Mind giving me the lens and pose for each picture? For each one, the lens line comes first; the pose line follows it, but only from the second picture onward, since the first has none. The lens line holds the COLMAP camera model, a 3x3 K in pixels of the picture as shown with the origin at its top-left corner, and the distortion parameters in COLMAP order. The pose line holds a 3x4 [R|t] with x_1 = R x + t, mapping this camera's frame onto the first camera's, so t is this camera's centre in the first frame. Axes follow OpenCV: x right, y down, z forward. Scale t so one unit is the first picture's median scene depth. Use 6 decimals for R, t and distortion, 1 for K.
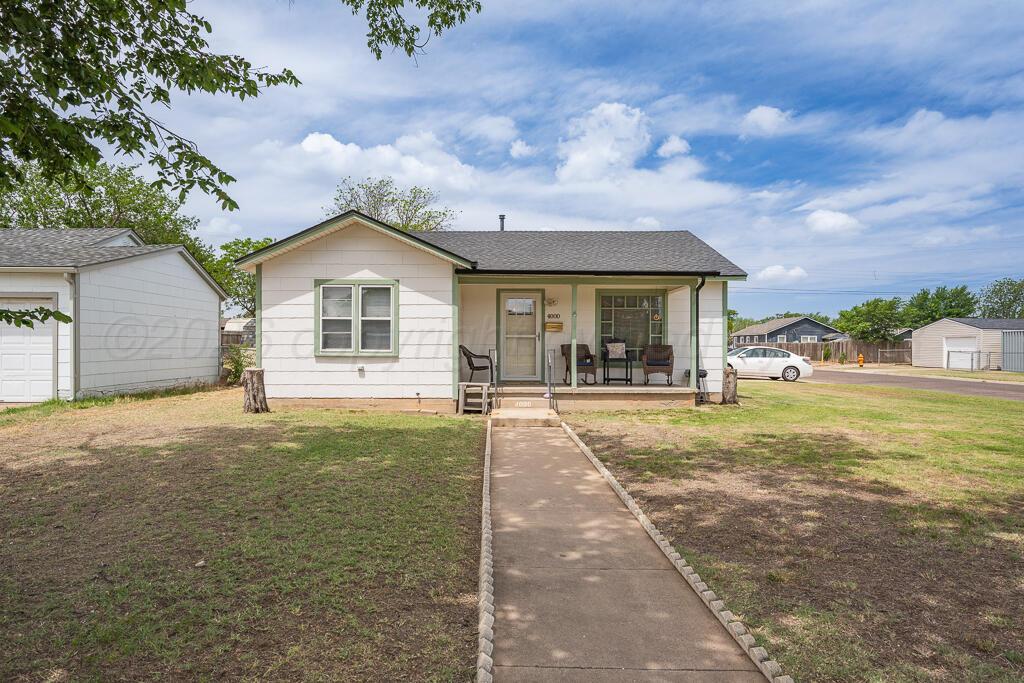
lens RADIAL K [[602.6, 0, 504.2], [0, 602.6, 339.5], [0, 0, 1]] dist [-0.025088, 0.000058]
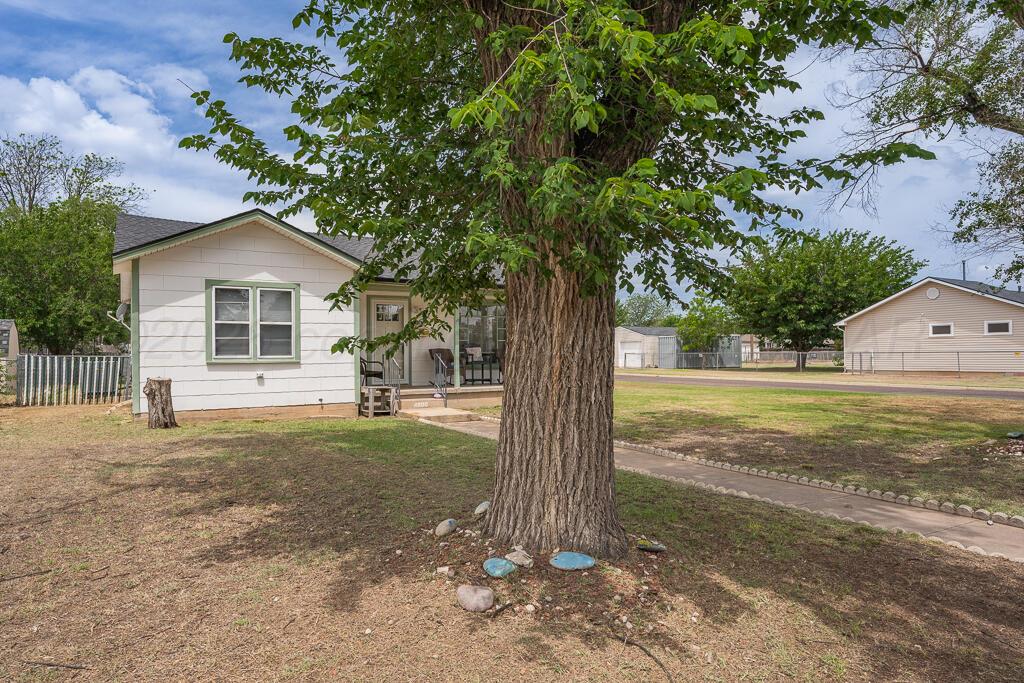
lens RADIAL K [[658.6, 0, 514.8], [0, 658.6, 343.9], [0, 0, 1]] dist [0.005266, 0.000682]
pose [[0.858456, -0.003816, 0.512873, -0.384506], [0.003916, 0.999992, 0.000885, -0.001304], [-0.512872, 0.001248, 0.858464, -0.086813]]
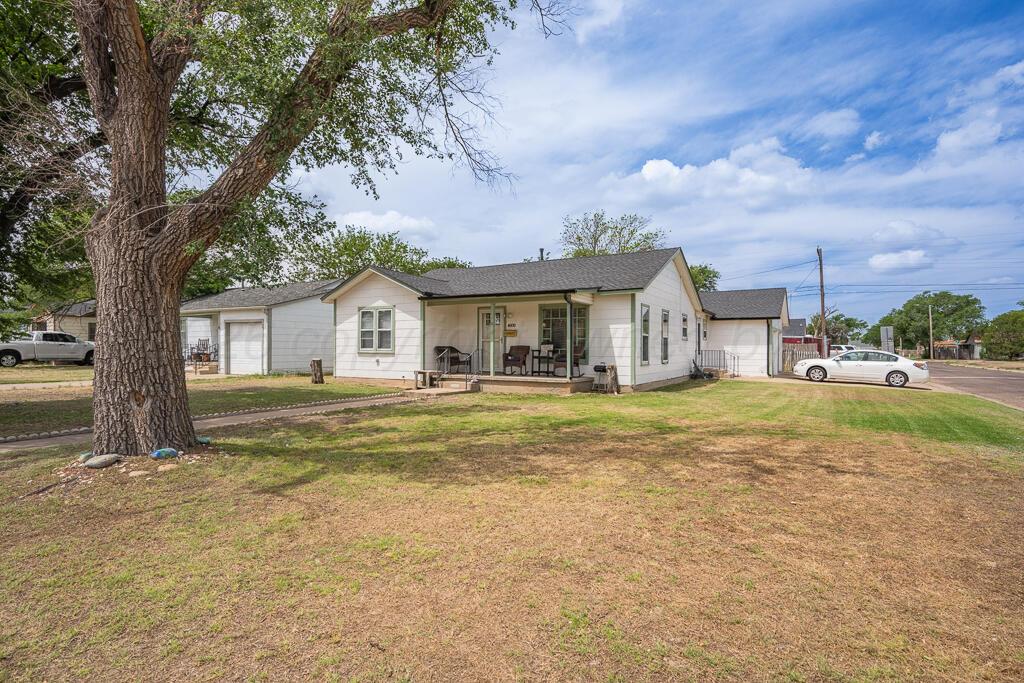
lens RADIAL K [[545.3, 0, 517.6], [0, 545.3, 347.2], [0, 0, 1]] dist [-0.007648, 0.000354]
pose [[0.851188, 0.000195, -0.524860, 0.783148], [0.001706, 0.999994, 0.003138, 0.007628], [0.524857, -0.003567, 0.851183, -0.058300]]
